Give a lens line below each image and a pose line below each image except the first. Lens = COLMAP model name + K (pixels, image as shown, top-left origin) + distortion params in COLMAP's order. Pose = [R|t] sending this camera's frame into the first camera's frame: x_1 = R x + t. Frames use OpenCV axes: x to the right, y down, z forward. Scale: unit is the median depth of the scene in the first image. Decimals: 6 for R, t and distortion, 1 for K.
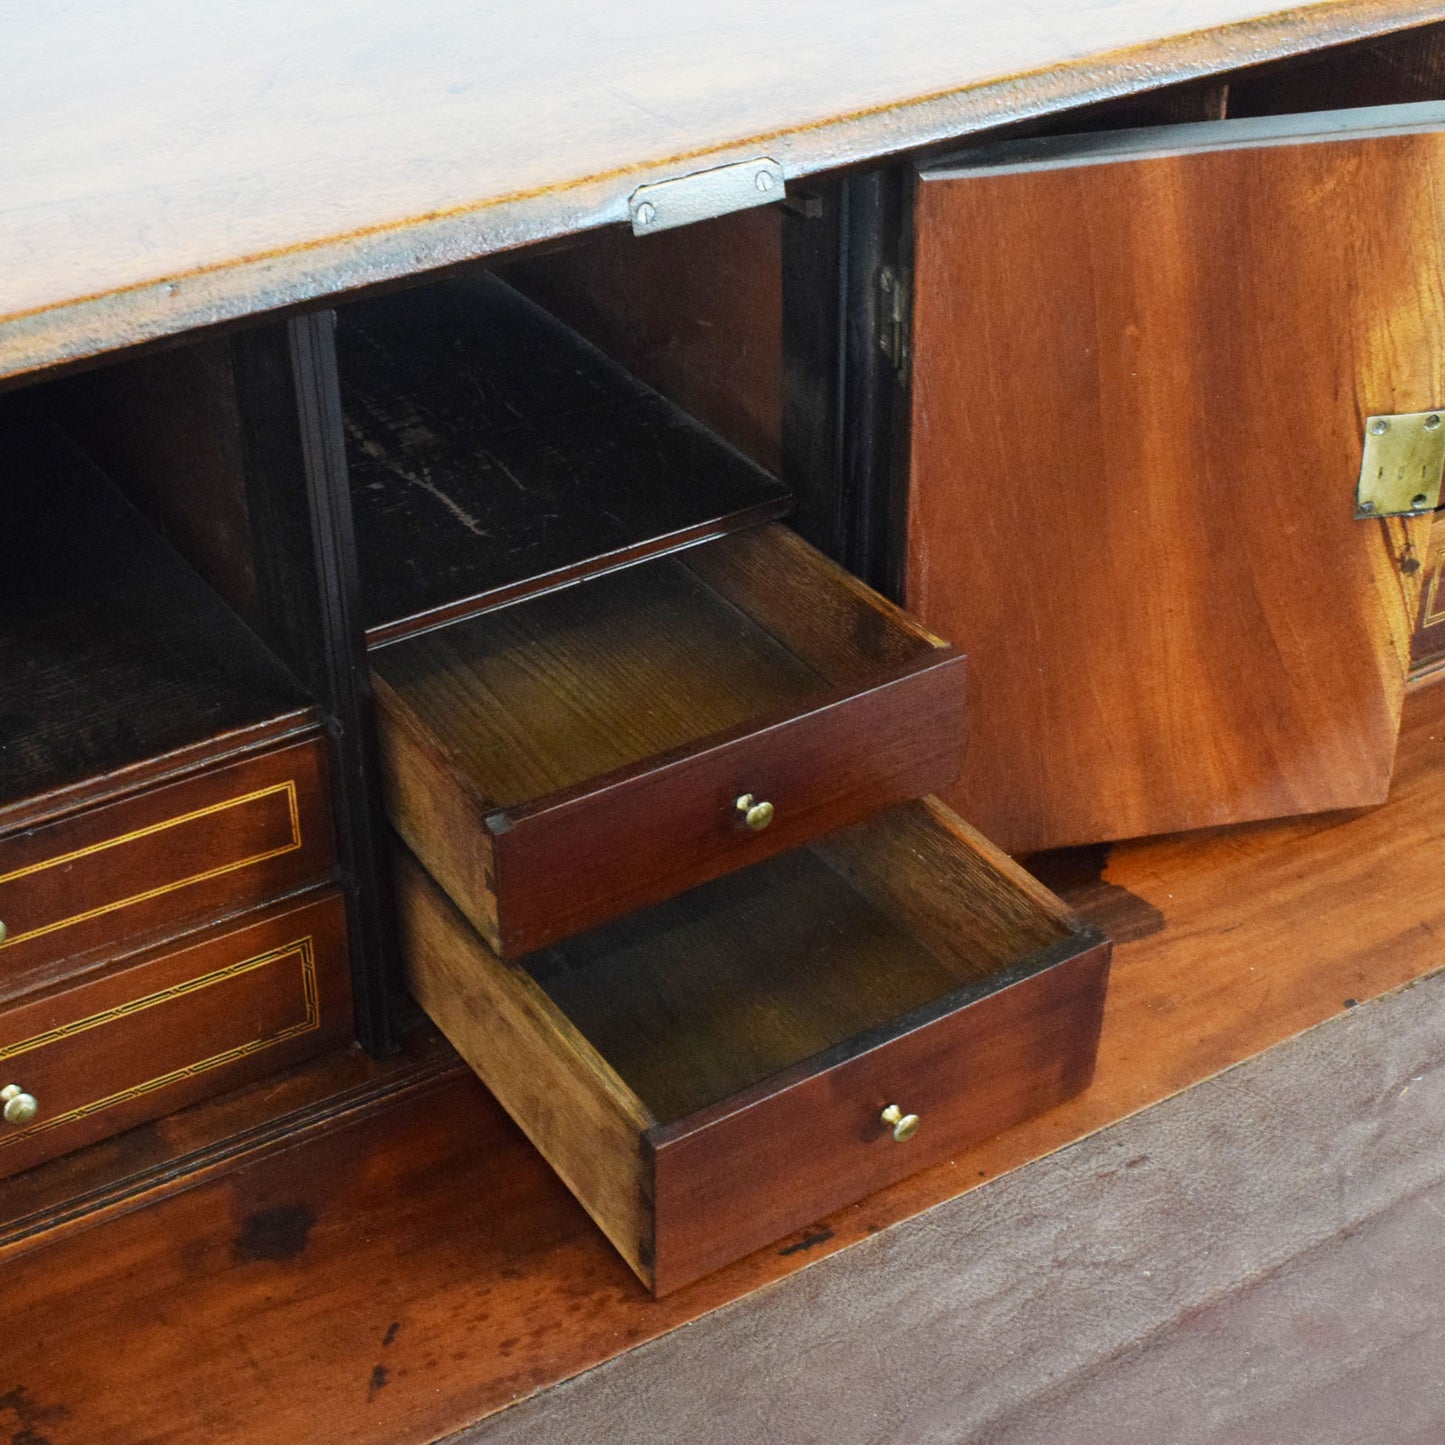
lens RADIAL K [[2488.7, 0, 722.8], [0, 2488.7, 779.9], [0, 0, 1]] dist [-0.021707, -0.003053]
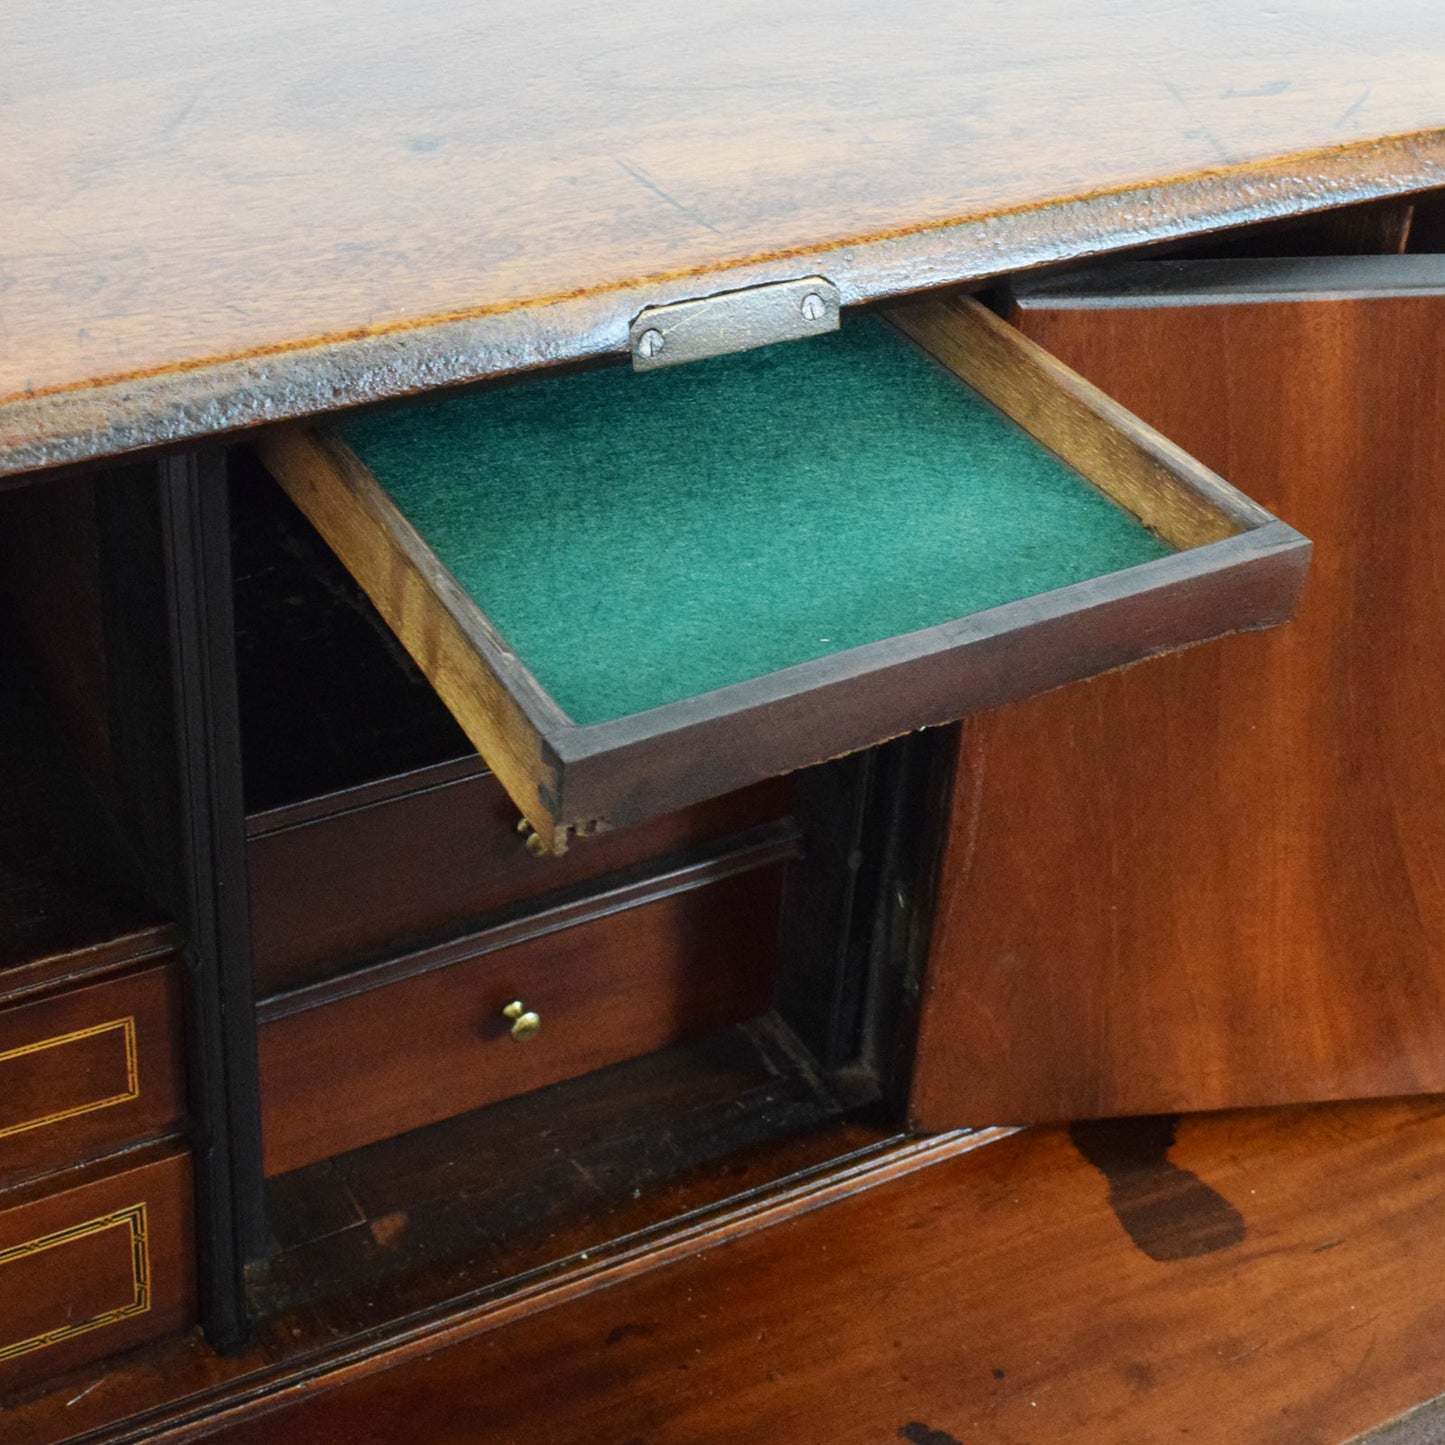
lens RADIAL K [[2586.5, 0, 720.9], [0, 2586.5, 600.8], [0, 0, 1]] dist [-0.035227, 0.029255]
pose [[0.996452, 0.083902, -0.006662, 0.001458], [-0.084114, 0.995485, -0.043992, -0.107754], [0.002941, 0.044397, 0.999010, 0.206623]]
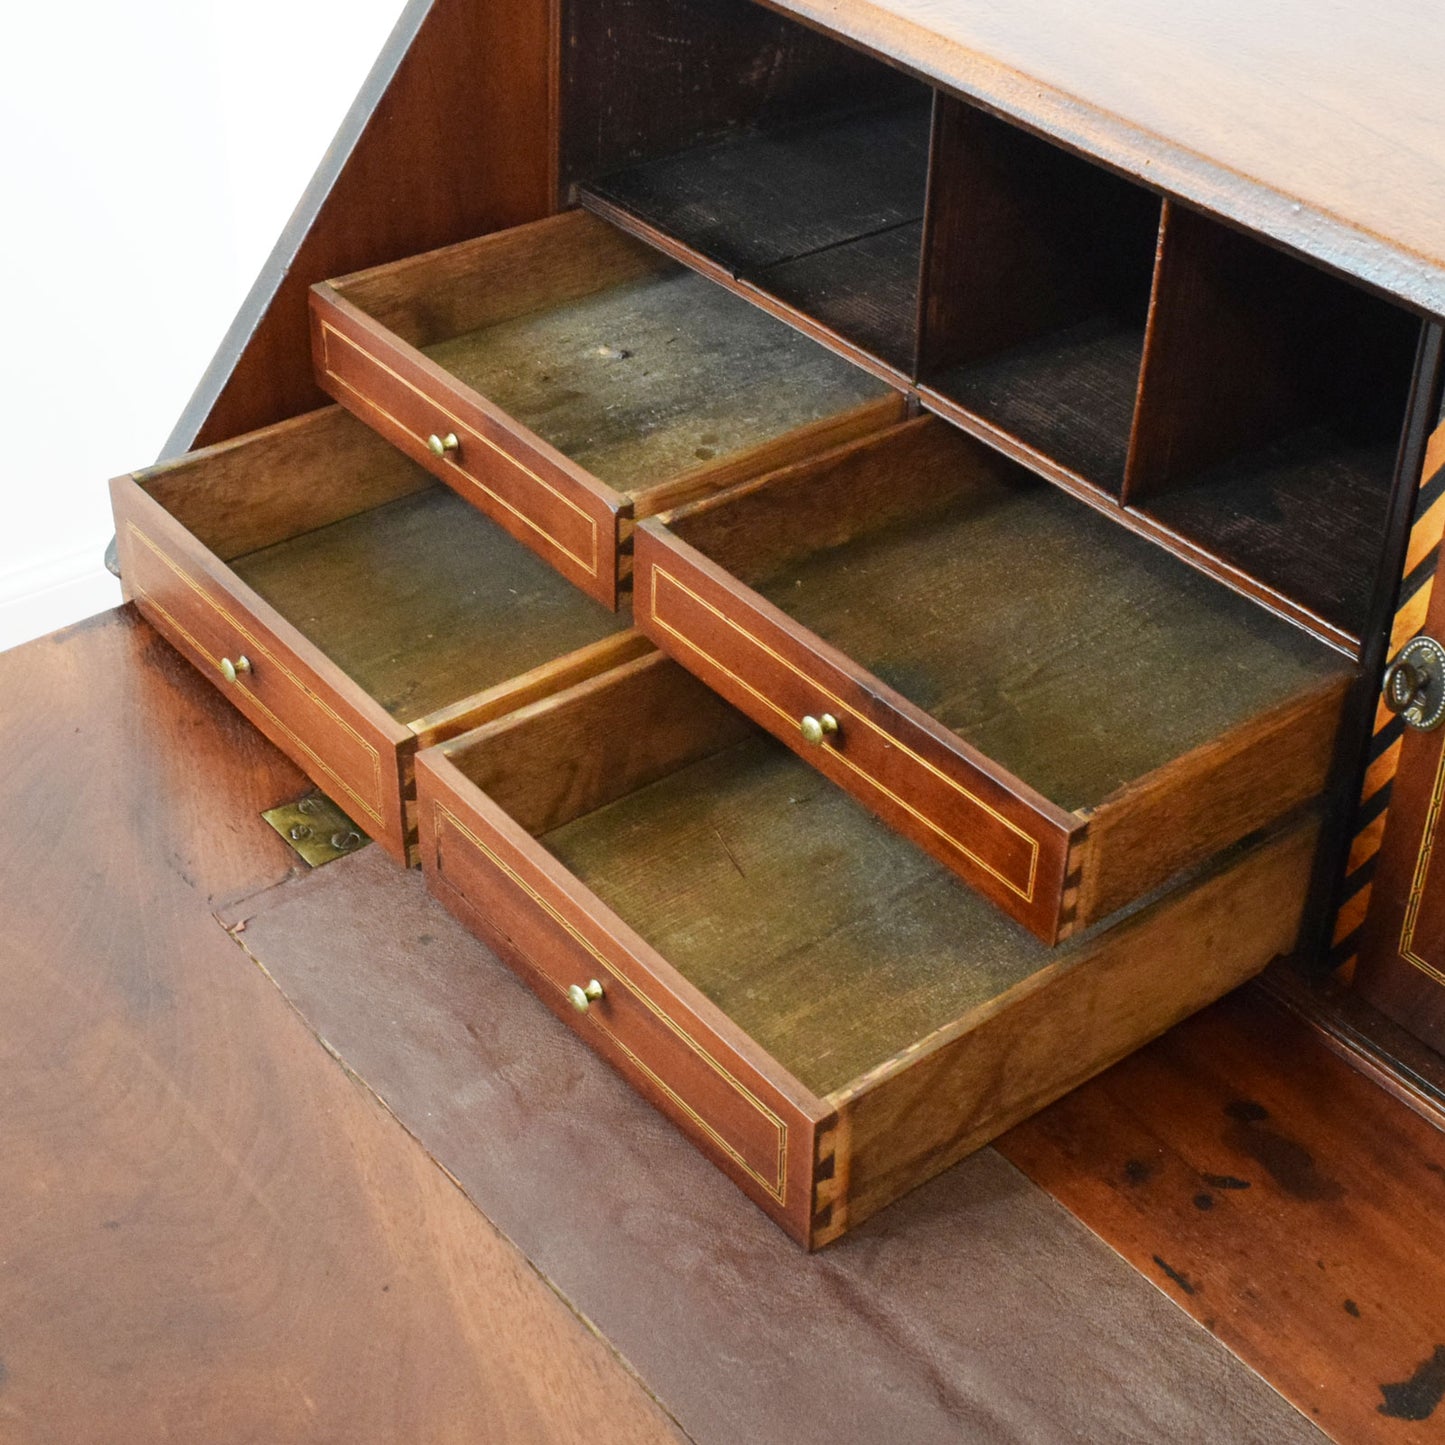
lens RADIAL K [[2586.5, 0, 720.9], [0, 2586.5, 600.8], [0, 0, 1]] dist [-0.035227, 0.029255]
pose [[0.097324, 0.543824, -0.833536, 0.775227], [-0.601127, 0.699608, 0.386258, -0.321003], [0.793205, 0.463469, 0.394996, 0.291416]]
